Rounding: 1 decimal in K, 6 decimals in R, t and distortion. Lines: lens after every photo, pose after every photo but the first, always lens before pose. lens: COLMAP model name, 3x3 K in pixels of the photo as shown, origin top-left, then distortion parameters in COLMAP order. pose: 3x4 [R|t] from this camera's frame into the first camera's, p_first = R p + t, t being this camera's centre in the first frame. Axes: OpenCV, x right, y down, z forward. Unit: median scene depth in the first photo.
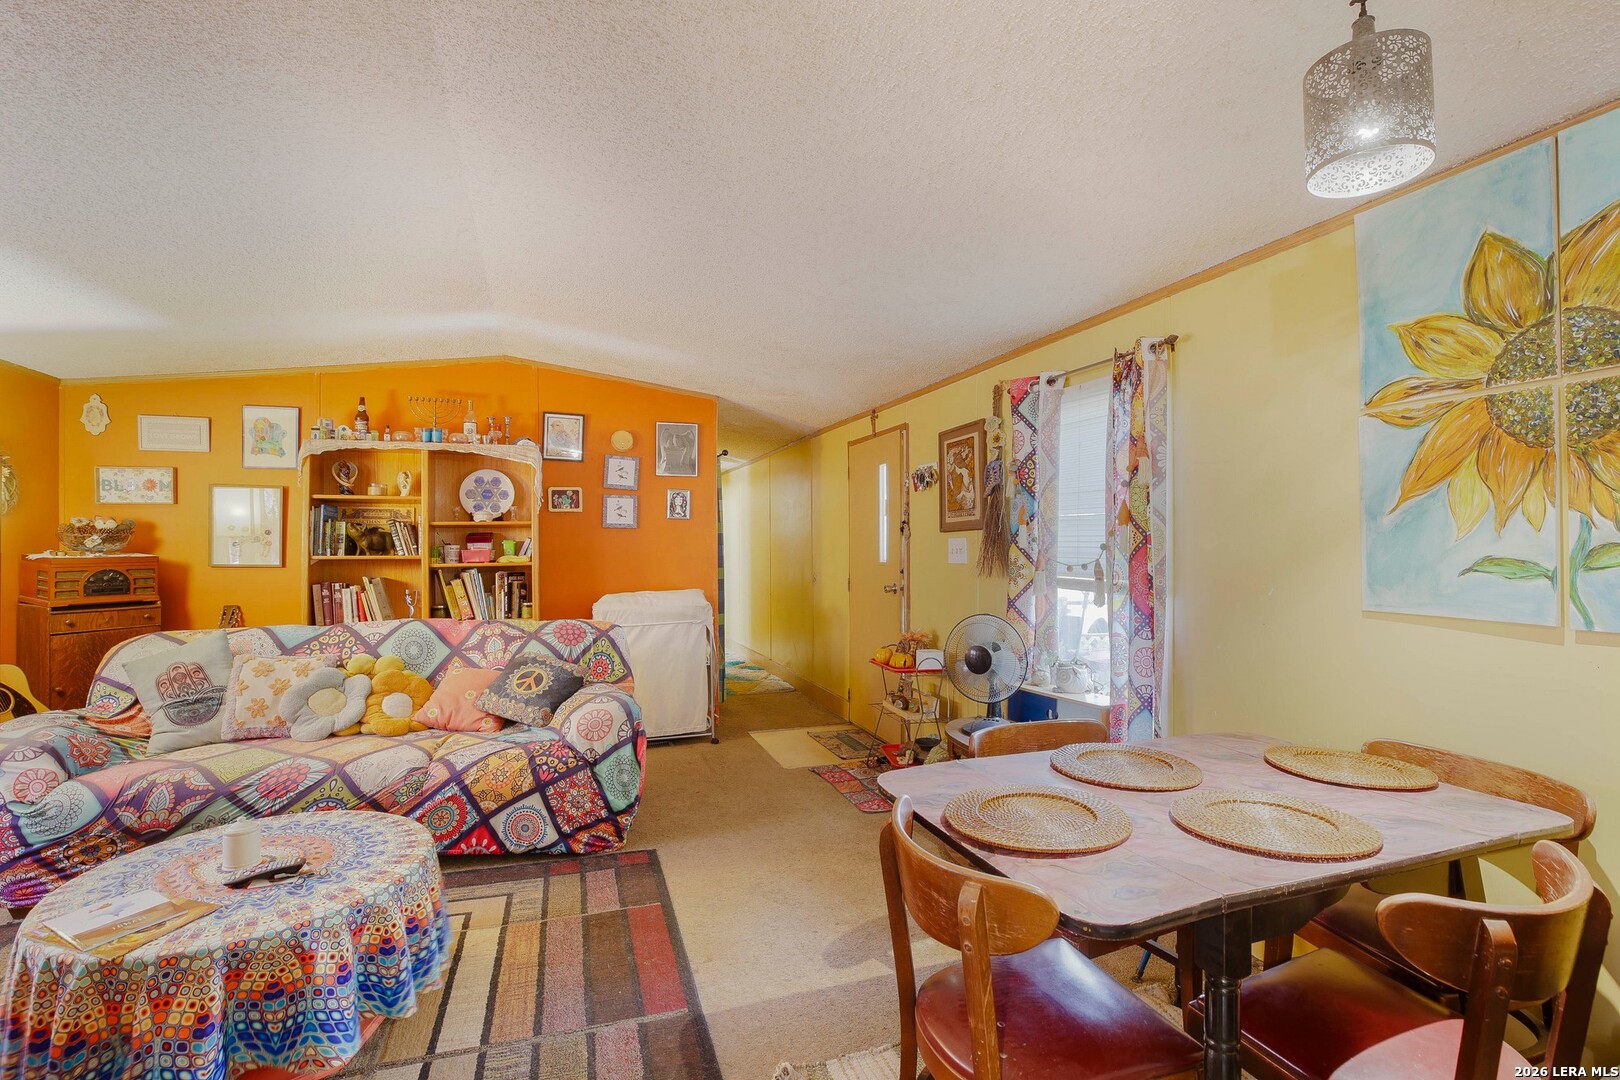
lens RADIAL K [[743.0, 0, 810.0], [0, 743.0, 540.0], [0, 0, 1]] dist [-0.044232, 0.014174]
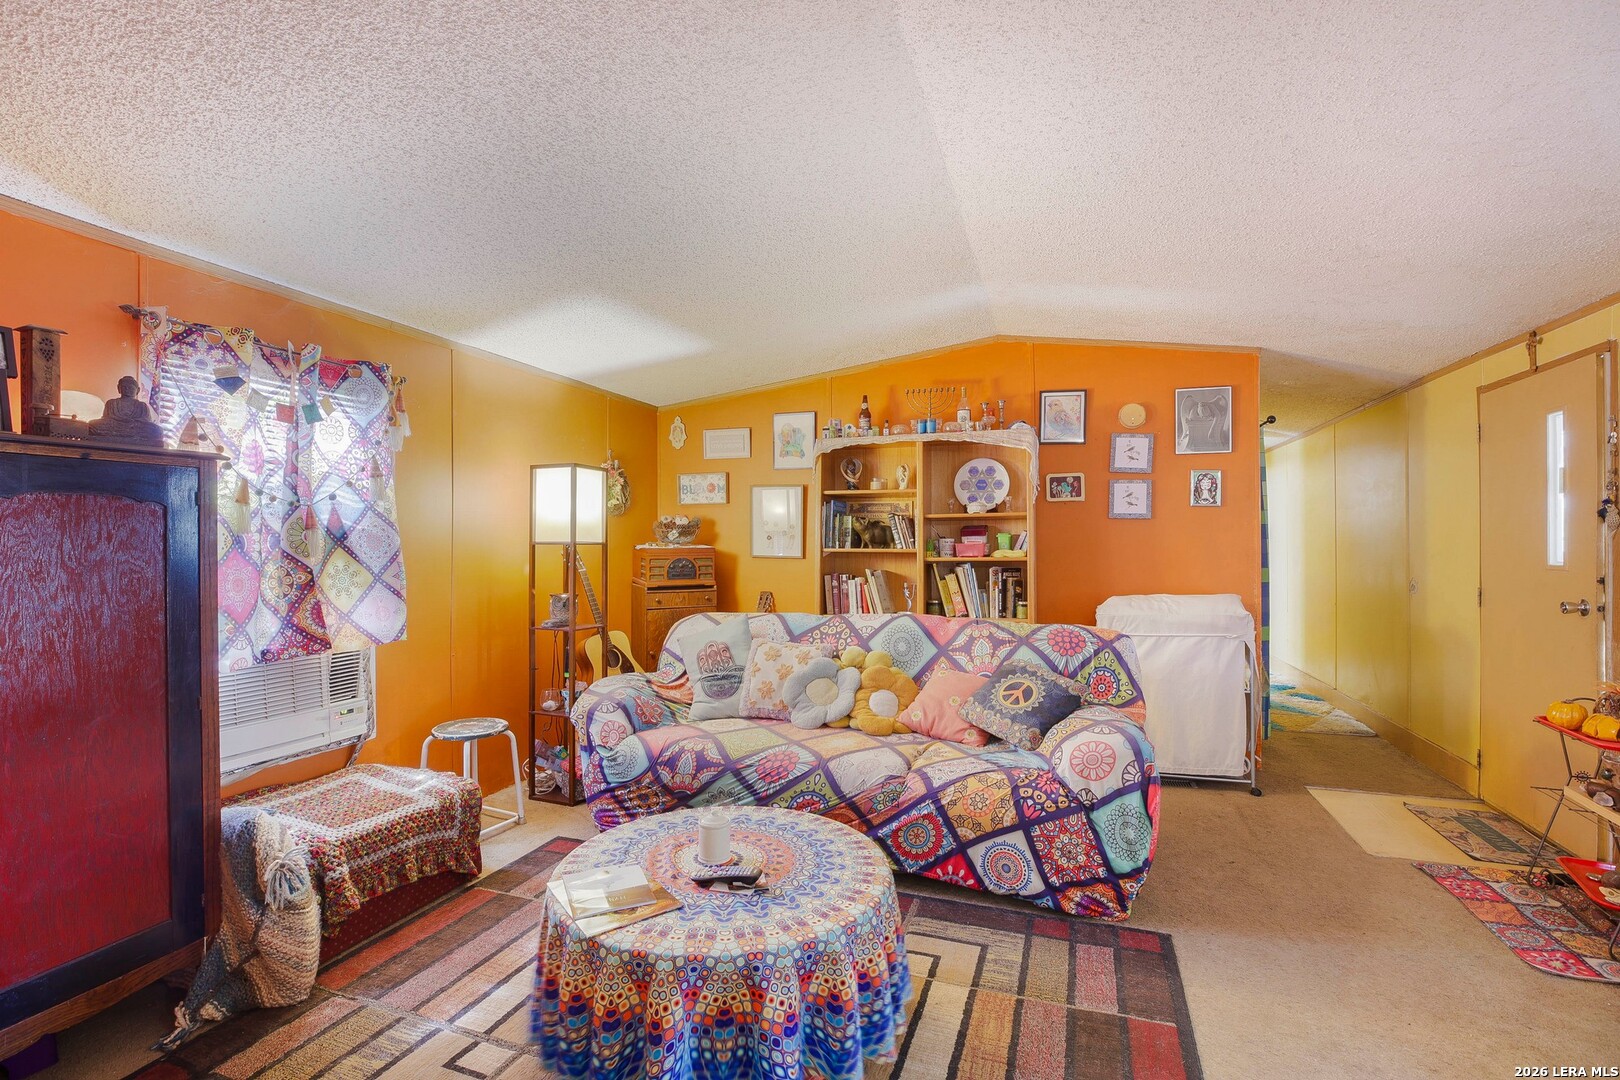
lens RADIAL K [[743.0, 0, 810.0], [0, 743.0, 540.0], [0, 0, 1]] dist [-0.044232, 0.014174]
pose [[0.786541, 0.000524, -0.617538, -0.032620], [0.001816, 0.999993, 0.003161, 0.006780], [0.617536, -0.003608, 0.786535, 0.152349]]
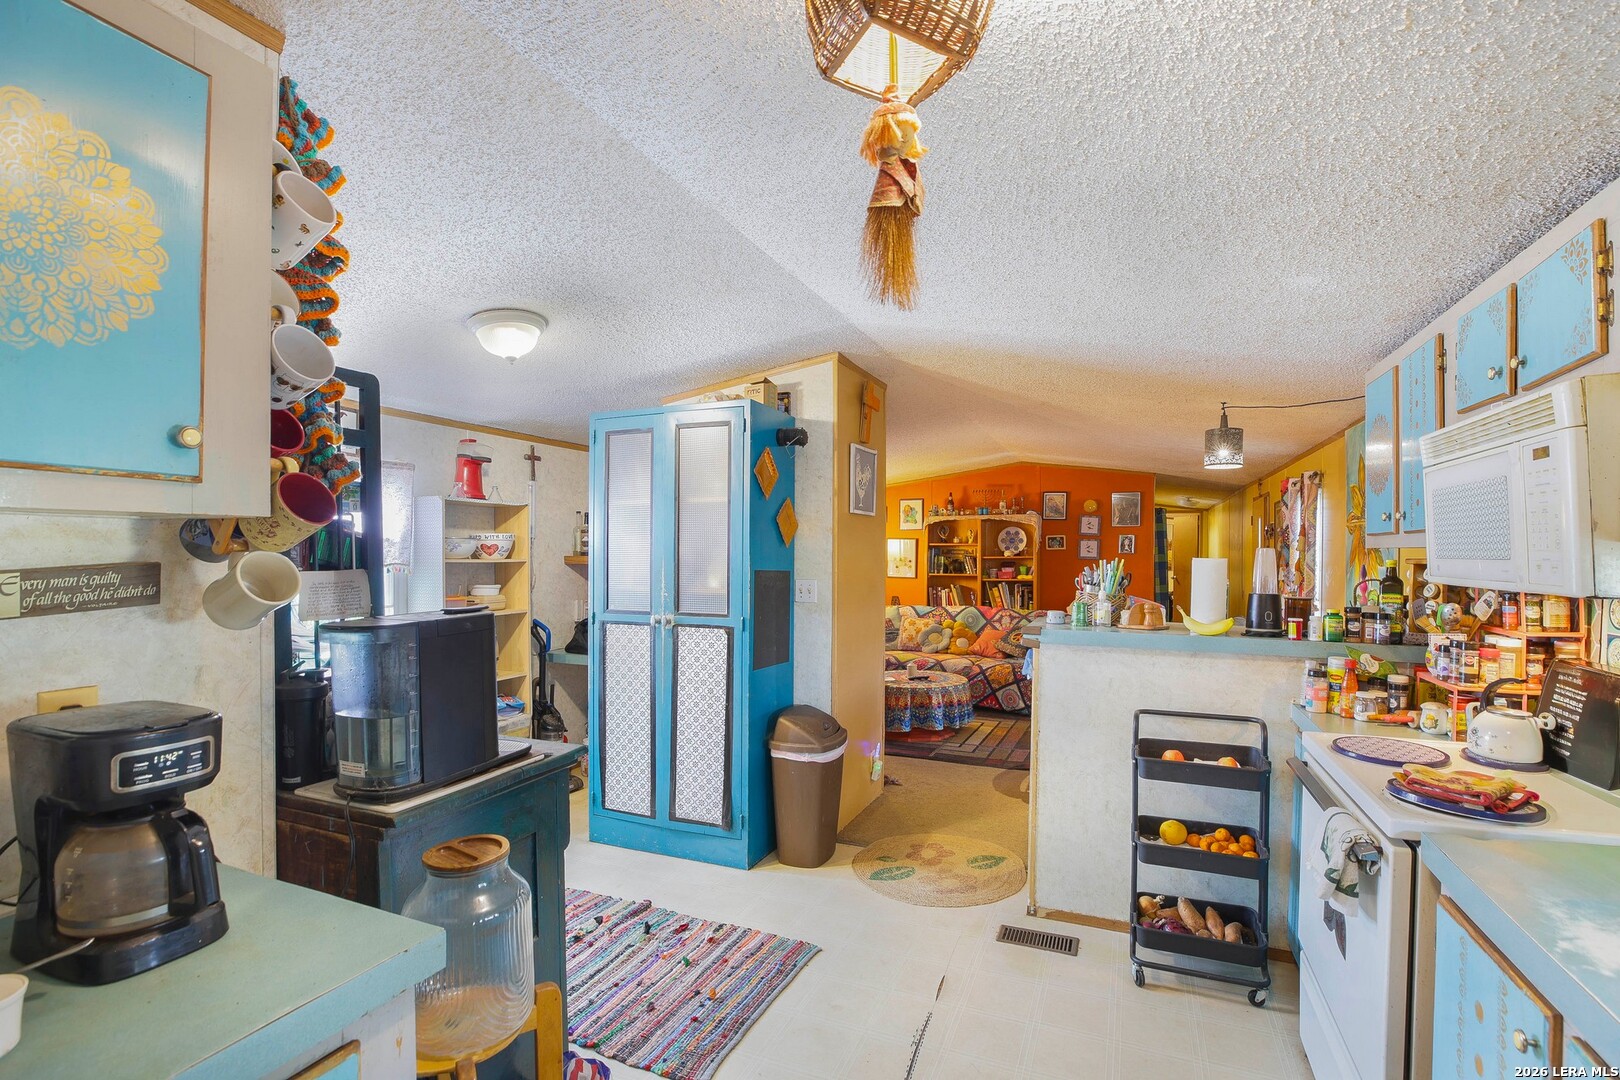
lens RADIAL K [[755.1, 0, 819.8], [0, 755.1, 571.4], [0, 0, 1]] dist [-0.048023, 0.013723]
pose [[0.744105, 0.020796, -0.667739, 0.566282], [0.000038, 0.999514, 0.031171, -0.056616], [0.668062, -0.023220, 0.743743, -0.876372]]
